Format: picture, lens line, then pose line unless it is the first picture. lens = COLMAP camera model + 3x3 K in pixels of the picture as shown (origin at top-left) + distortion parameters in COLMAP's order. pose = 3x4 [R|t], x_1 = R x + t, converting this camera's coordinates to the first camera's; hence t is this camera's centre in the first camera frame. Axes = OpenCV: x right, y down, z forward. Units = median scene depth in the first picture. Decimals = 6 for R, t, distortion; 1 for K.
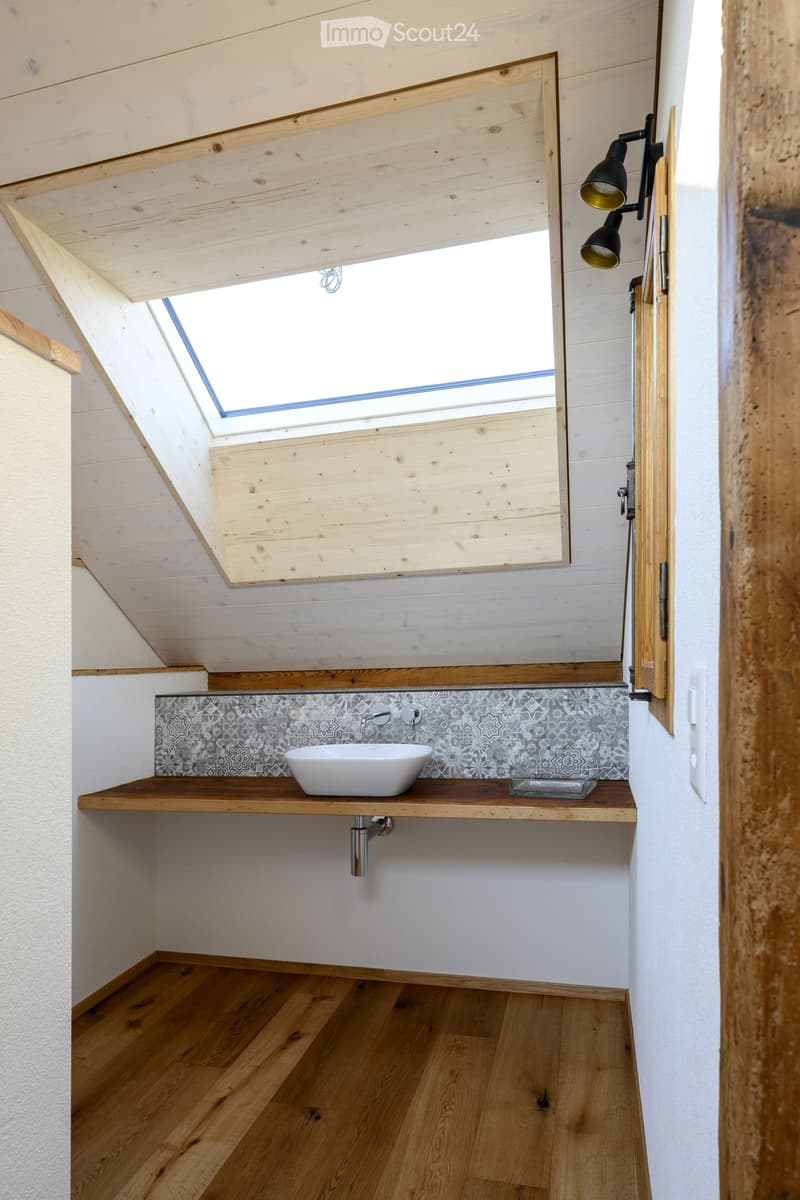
lens RADIAL K [[725.0, 0, 392.4], [0, 725.0, 658.7], [0, 0, 1]] dist [0.002475, 0.000725]
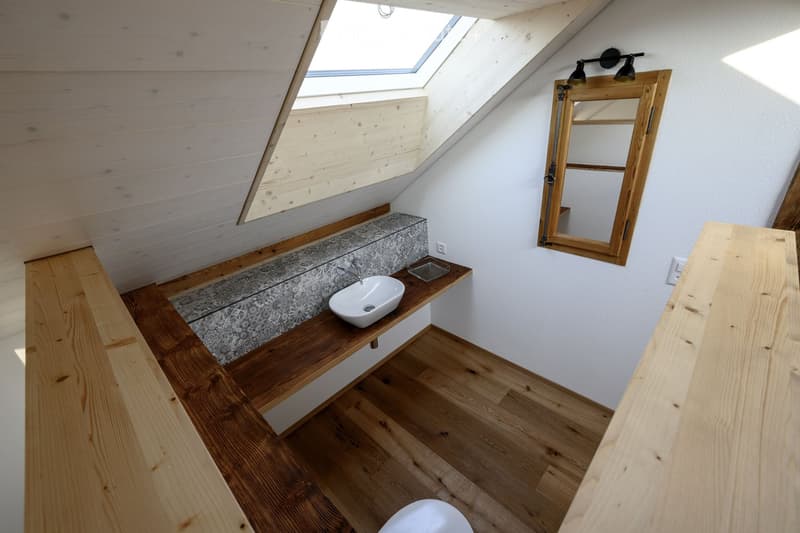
lens RADIAL K [[343.0, 0, 399.3], [0, 343.0, 269.7], [0, 0, 1]] dist [-0.000335, 0.000000]
pose [[0.488037, -0.406945, 0.772150, -0.641403], [0.066678, 0.899456, 0.431895, -0.296685], [-0.870273, -0.159295, 0.466102, 0.501274]]
